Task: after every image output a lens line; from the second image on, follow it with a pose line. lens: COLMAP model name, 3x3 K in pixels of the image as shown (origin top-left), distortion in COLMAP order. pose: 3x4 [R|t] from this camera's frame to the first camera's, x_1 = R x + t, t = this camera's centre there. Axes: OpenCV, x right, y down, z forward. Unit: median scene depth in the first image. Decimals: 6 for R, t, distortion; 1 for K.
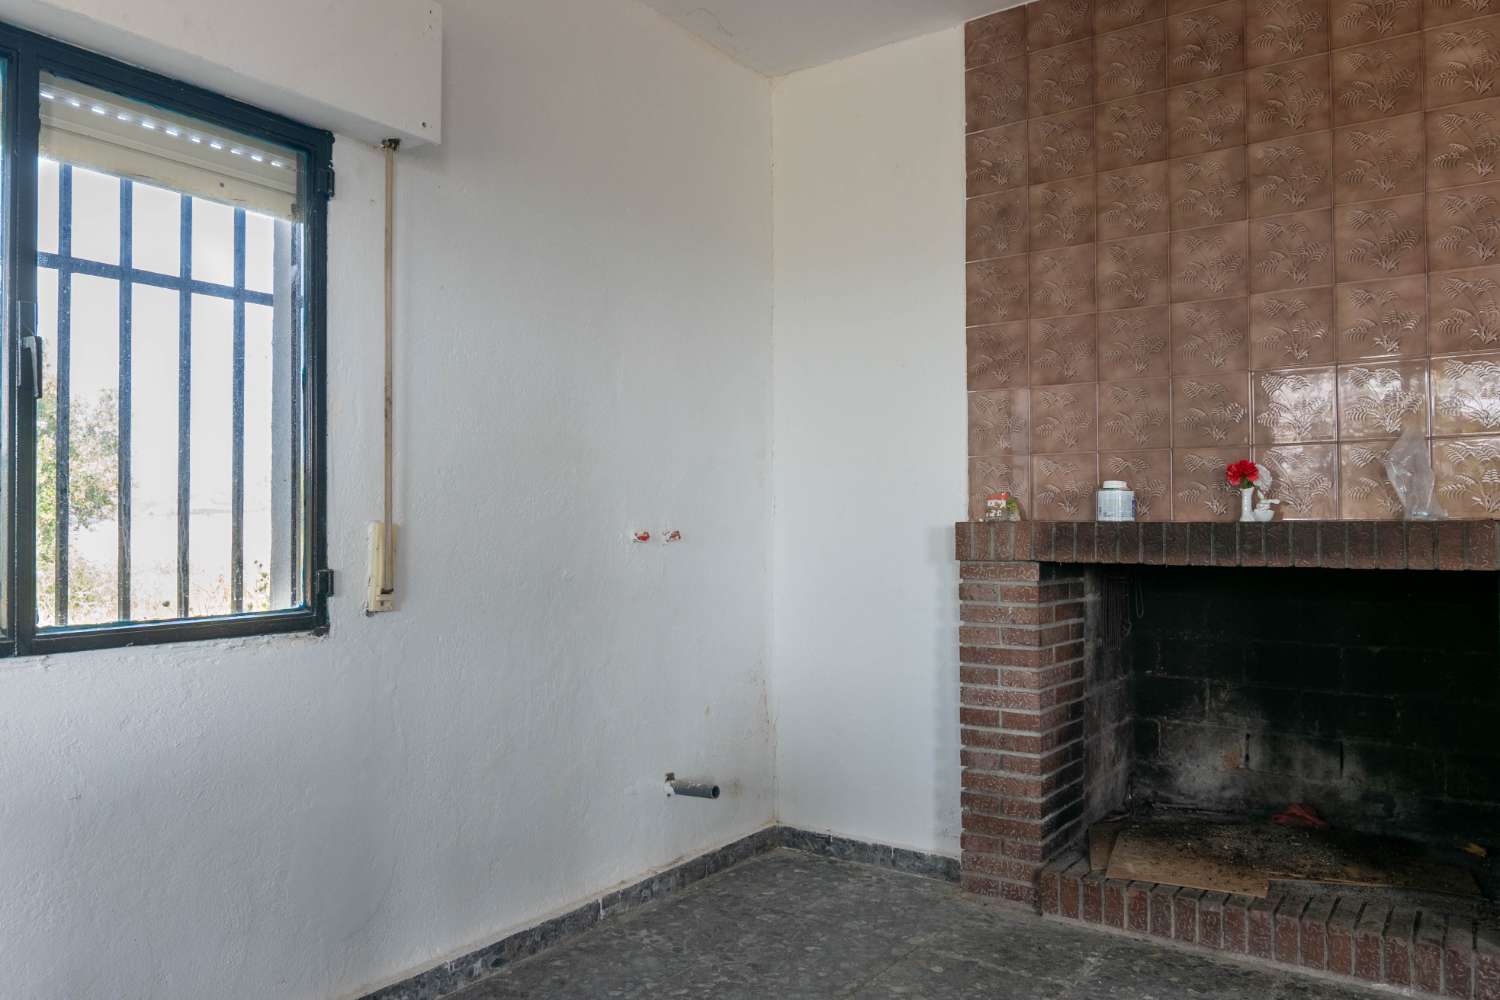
lens RADIAL K [[1064.2, 0, 750.0], [0, 1064.2, 500.0], [0, 0, 1]] dist [0.003640, -0.004750]
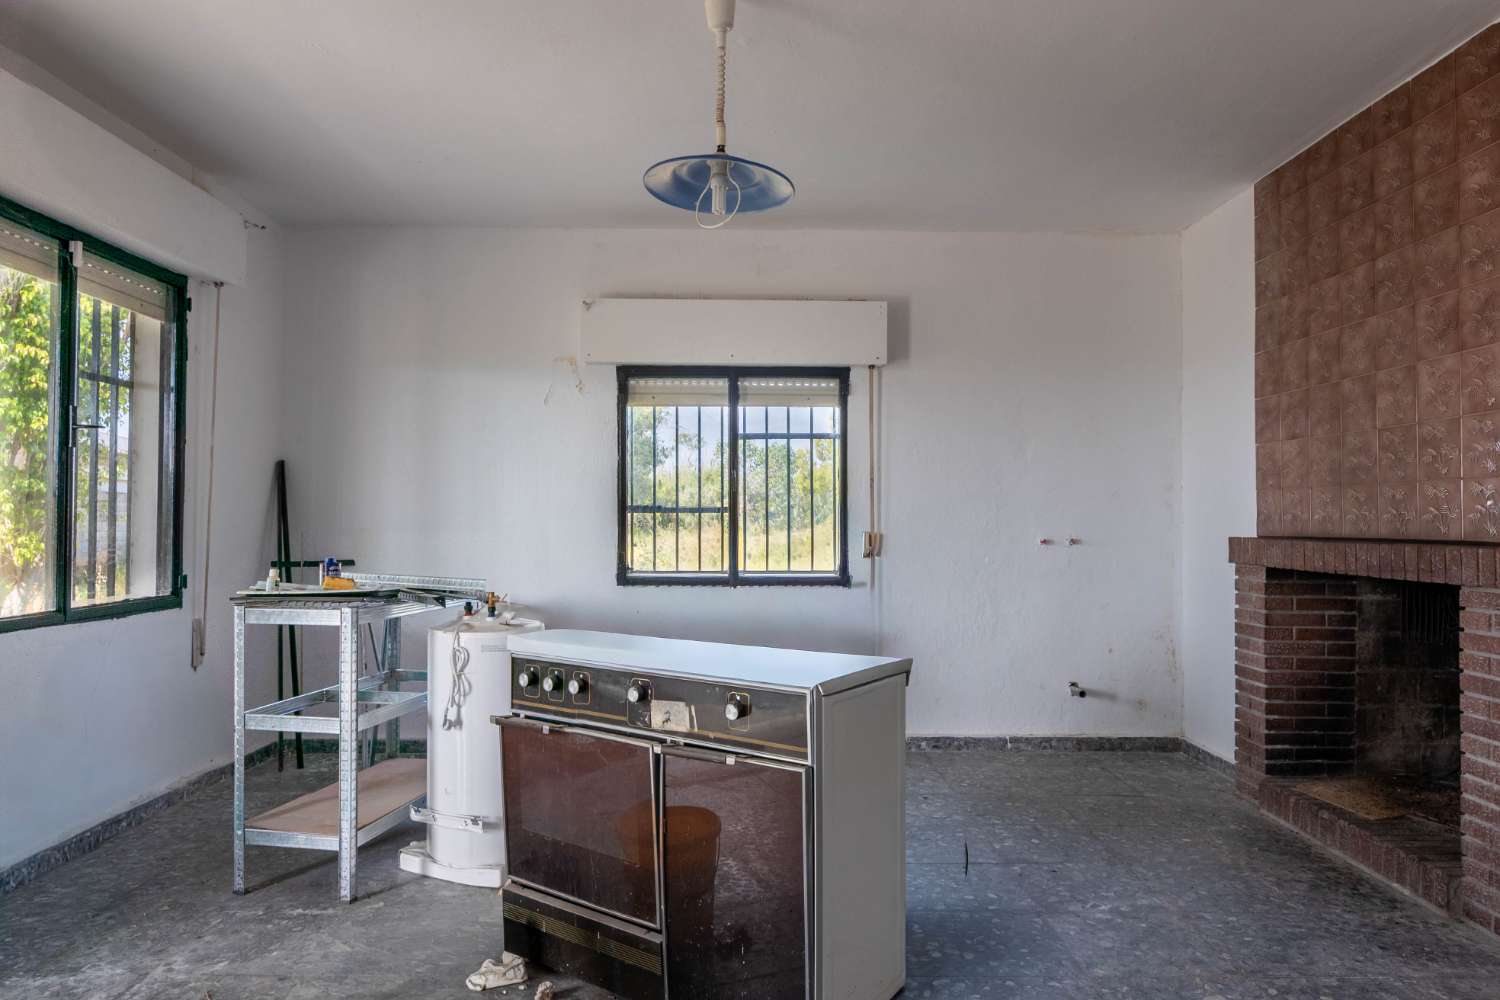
lens RADIAL K [[946.8, 0, 750.0], [0, 946.8, 500.0], [0, 0, 1]] dist [0.001245, 0.000190]
pose [[0.582455, -0.011848, -0.812777, 0.939184], [0.013945, 0.999892, -0.004582, -0.036118], [0.812743, -0.008665, 0.582557, -0.319707]]
